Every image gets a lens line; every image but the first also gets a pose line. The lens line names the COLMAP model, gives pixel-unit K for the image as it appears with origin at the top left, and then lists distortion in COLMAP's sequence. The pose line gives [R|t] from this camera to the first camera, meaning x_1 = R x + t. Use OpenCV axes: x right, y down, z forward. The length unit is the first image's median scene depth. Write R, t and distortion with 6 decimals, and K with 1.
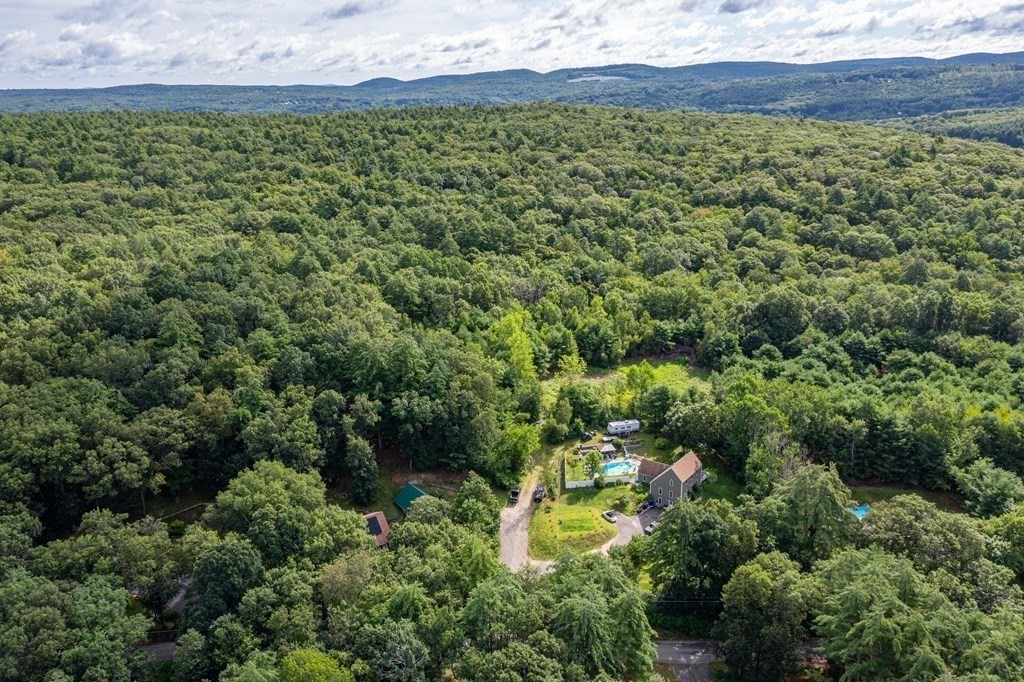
lens RADIAL K [[810.2, 0, 513.9], [0, 810.2, 336.7], [0, 0, 1]] dist [0.005080, 0.024106]
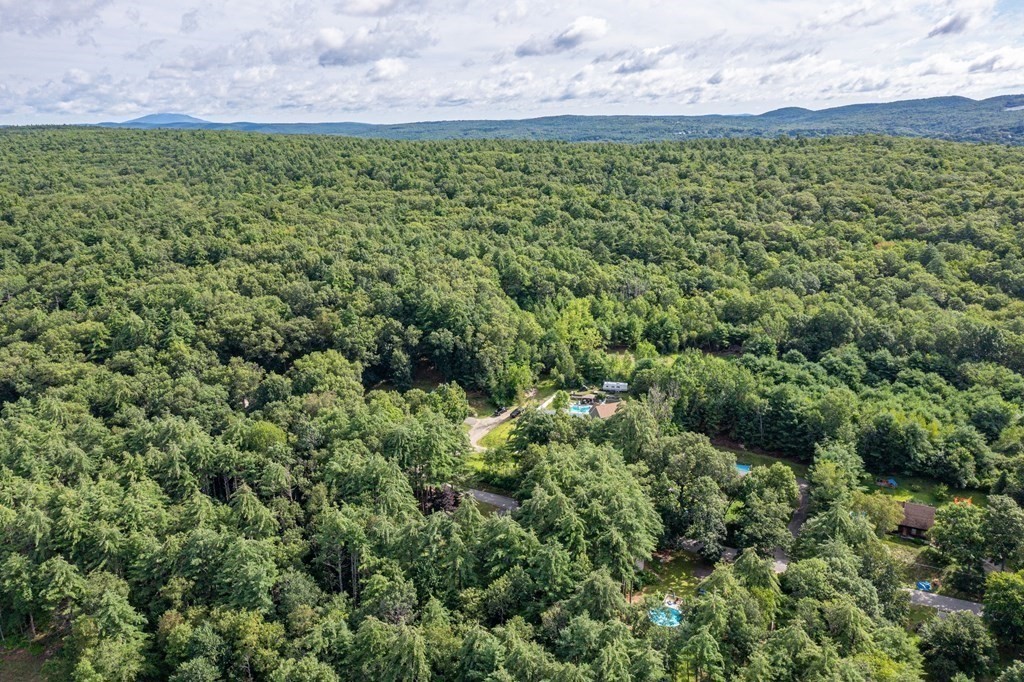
lens RADIAL K [[824.2, 0, 508.5], [0, 824.2, 342.7], [0, 0, 1]] dist [-0.000644, 0.032190]
pose [[0.884812, 0.126280, -0.448510, 0.513244], [-0.140078, 0.990138, 0.002435, 0.057068], [0.444394, 0.060672, 0.893774, -0.227658]]
